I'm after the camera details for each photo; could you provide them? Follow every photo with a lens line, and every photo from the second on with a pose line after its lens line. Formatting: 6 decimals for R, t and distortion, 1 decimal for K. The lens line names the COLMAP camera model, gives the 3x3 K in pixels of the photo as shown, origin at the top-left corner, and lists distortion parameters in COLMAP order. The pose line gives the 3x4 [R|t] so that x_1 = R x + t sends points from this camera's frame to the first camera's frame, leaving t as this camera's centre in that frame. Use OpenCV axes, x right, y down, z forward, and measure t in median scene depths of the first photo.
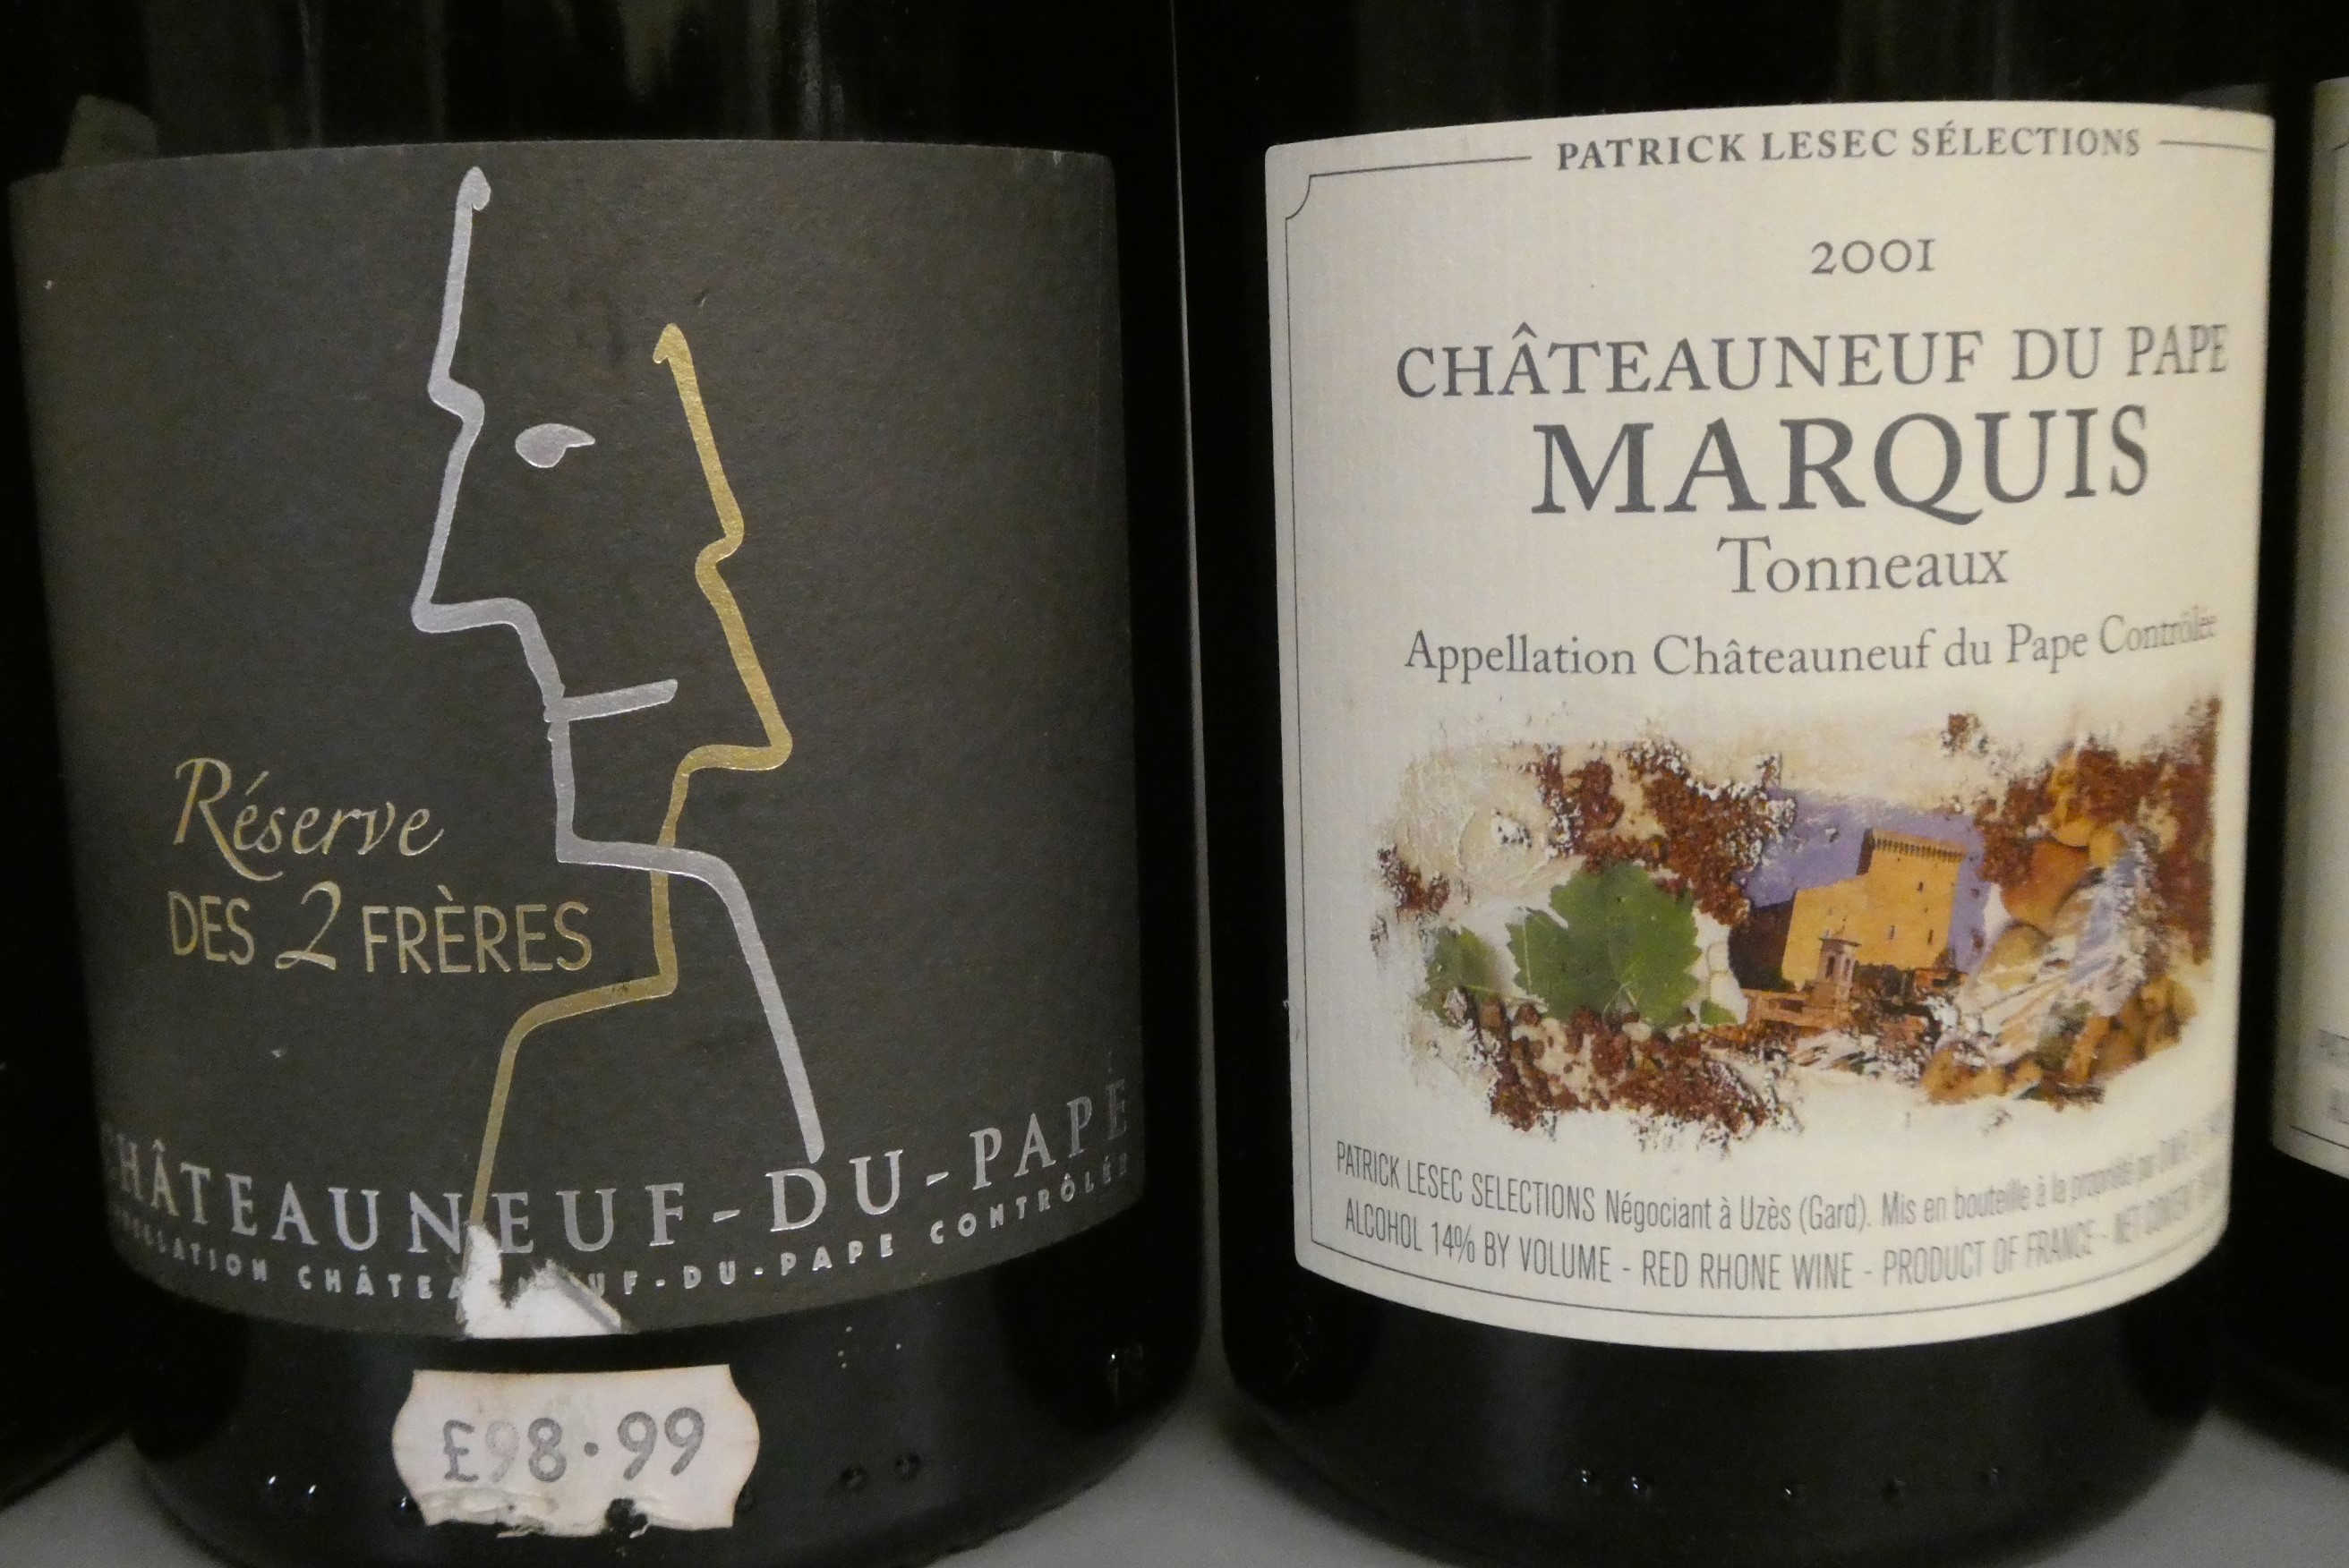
lens RADIAL K [[2606.6, 0, 1178.3], [0, 2606.6, 808.5], [0, 0, 1]] dist [0.038476, 0.000000]
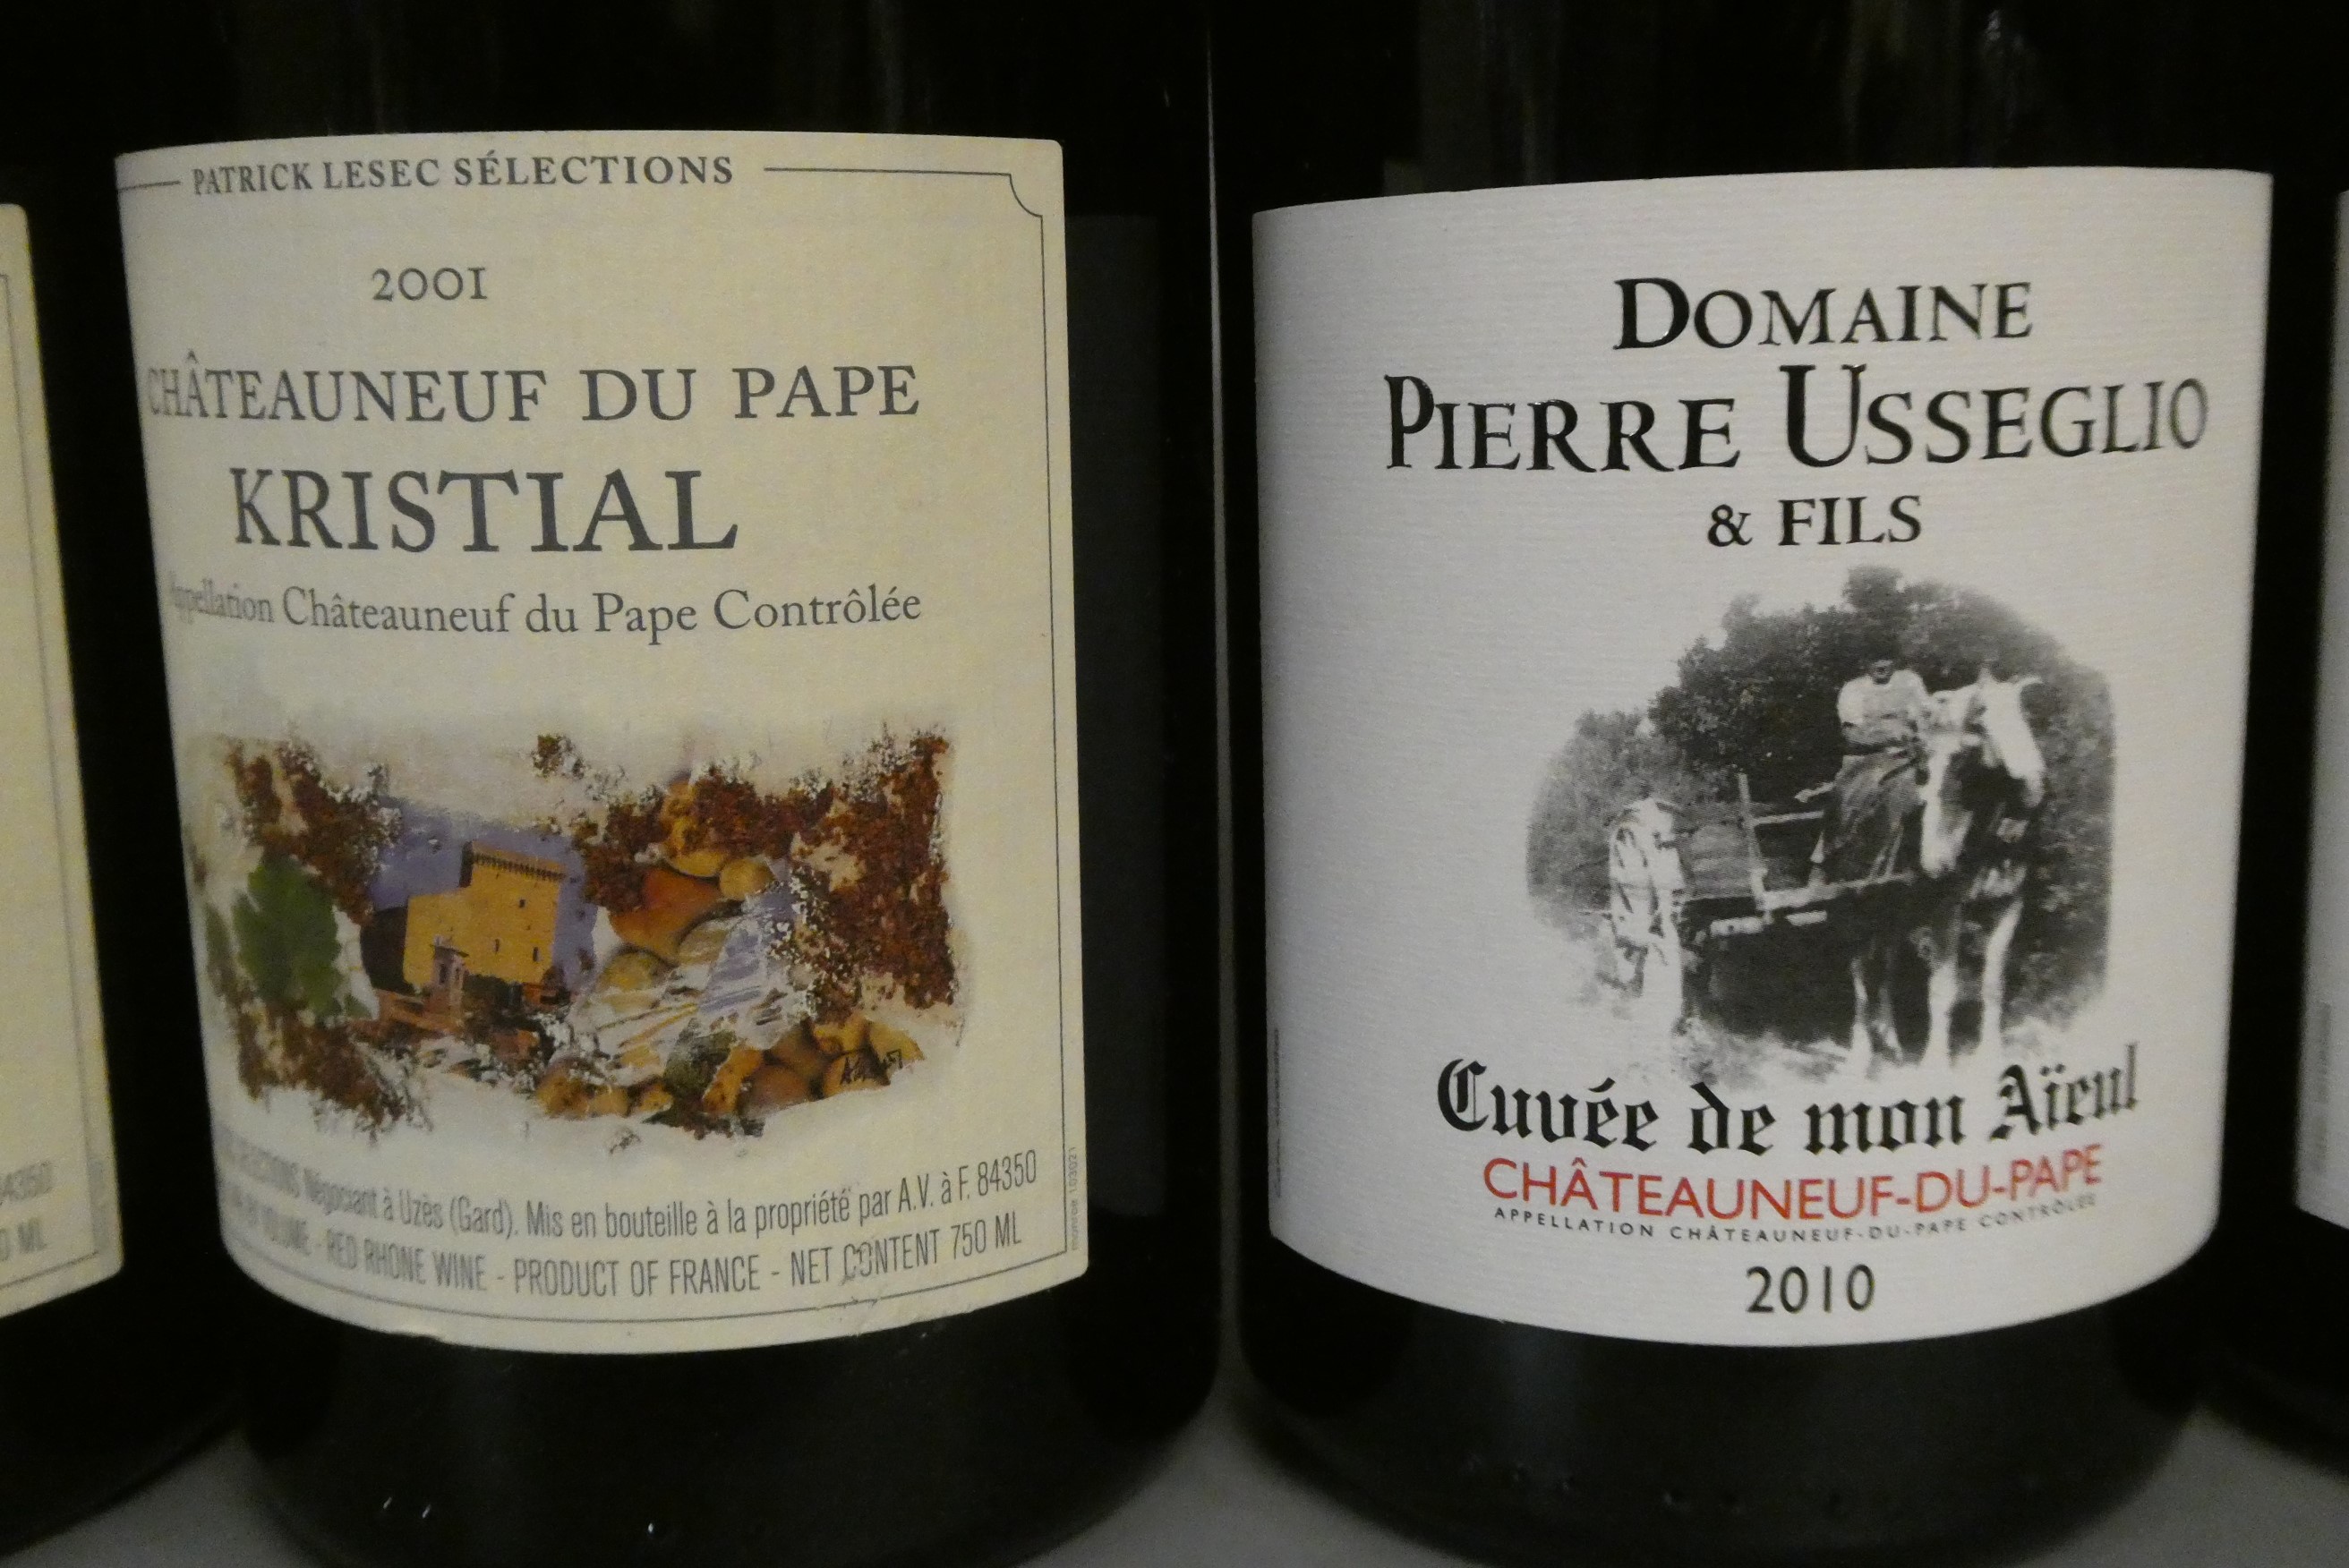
lens RADIAL K [[2606.6, 0, 1171.5], [0, 2606.6, 767.6], [0, 0, 1]] dist [0.038476, 0.000000]
pose [[0.943151, 0.071929, -0.324487, 0.839809], [-0.065249, 0.997374, 0.031436, -0.070427], [0.325896, -0.008476, 0.945368, 0.123408]]
